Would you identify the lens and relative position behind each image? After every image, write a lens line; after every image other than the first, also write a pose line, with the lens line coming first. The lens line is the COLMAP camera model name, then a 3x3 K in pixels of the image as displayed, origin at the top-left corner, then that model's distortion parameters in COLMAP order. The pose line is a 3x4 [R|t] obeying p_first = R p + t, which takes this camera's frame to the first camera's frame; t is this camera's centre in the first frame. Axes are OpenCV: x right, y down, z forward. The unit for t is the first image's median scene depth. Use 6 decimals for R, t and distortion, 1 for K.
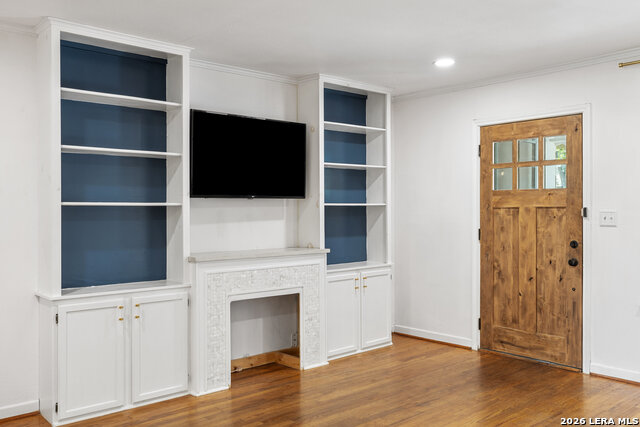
lens RADIAL K [[545.1, 0, 314.4], [0, 545.1, 214.0], [0, 0, 1]] dist [-0.005469, -0.002022]
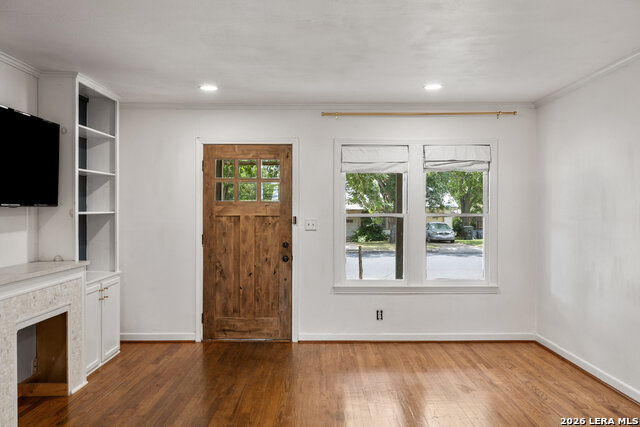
lens RADIAL K [[529.2, 0, 303.7], [0, 529.2, 214.7], [0, 0, 1]] dist [-0.003560, 0.001720]
pose [[0.674061, -0.001412, 0.738675, -0.395314], [0.001185, 0.999999, 0.000830, -0.015628], [-0.738675, 0.000316, 0.674061, 0.109584]]
